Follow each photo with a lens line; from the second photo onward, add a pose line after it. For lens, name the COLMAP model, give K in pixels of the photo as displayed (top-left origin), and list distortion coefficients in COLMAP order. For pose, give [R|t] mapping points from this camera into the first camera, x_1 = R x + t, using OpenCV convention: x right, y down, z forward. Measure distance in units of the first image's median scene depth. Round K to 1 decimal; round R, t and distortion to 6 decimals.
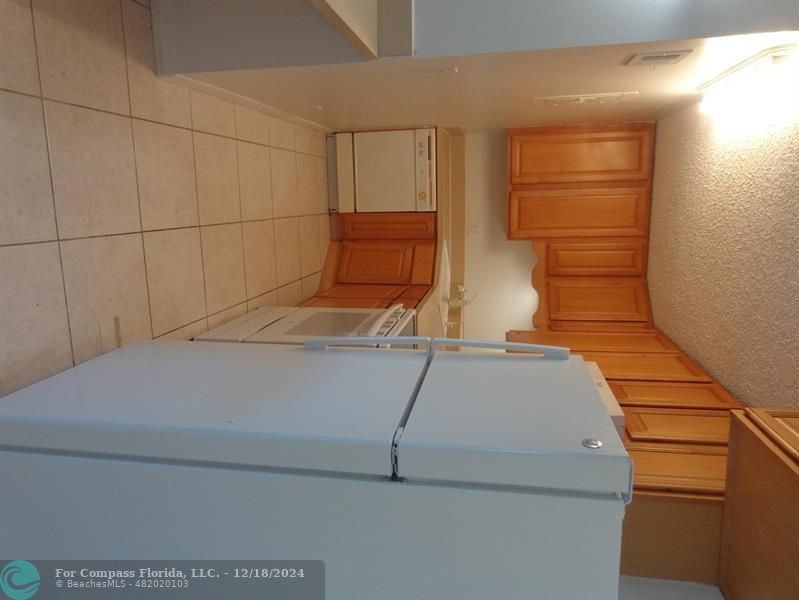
lens RADIAL K [[558.1, 0, 395.5], [0, 558.1, 295.8], [0, 0, 1]] dist [-0.013225, 0.009825]
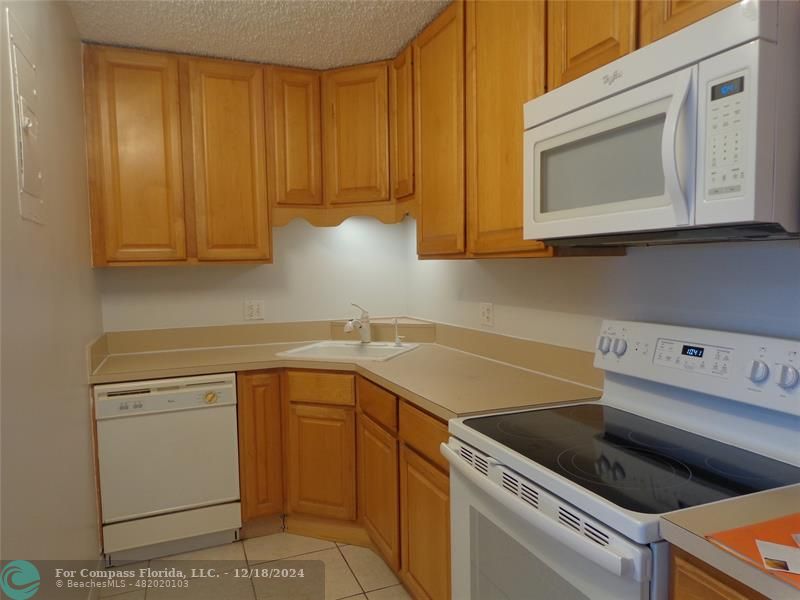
lens RADIAL K [[558.8, 0, 405.2], [0, 558.8, 298.2], [0, 0, 1]] dist [-0.013225, 0.009825]
pose [[-0.072700, -0.989092, 0.128106, 0.060738], [0.977055, -0.044848, 0.208214, -0.089784], [-0.200197, 0.140304, 0.969658, 0.325298]]
